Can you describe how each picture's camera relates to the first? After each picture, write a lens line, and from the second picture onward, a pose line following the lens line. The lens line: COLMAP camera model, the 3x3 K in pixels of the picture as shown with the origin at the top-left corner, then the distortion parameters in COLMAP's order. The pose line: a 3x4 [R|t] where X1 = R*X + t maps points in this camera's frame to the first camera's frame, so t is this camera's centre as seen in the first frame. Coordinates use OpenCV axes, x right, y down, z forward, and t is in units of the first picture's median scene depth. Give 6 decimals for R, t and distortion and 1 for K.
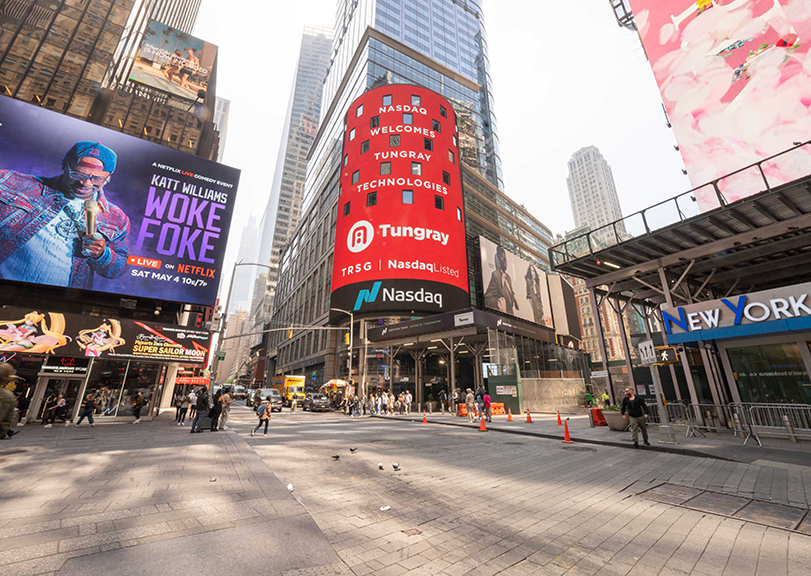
lens RADIAL K [[341.5, 0, 401.4], [0, 341.5, 278.2], [0, 0, 1]] dist [-0.024564, -0.000103]
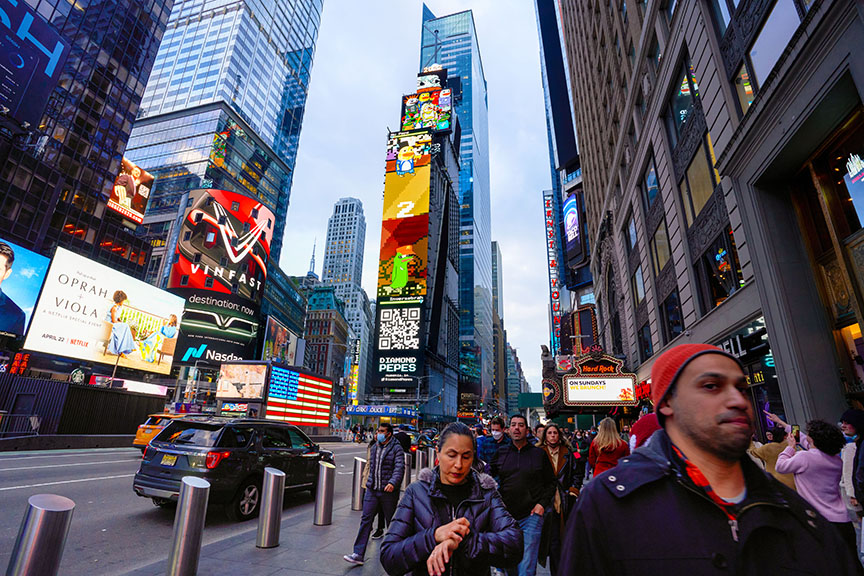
lens RADIAL K [[421.0, 0, 432.0], [0, 421.0, 288.0], [0, 0, 1]] dist [-0.053776, 0.000062]
pose [[0.686395, 0.248991, 0.683275, -0.692442], [-0.262815, 0.960990, -0.086177, -0.337668], [-0.678078, -0.120424, 0.725058, -0.981809]]
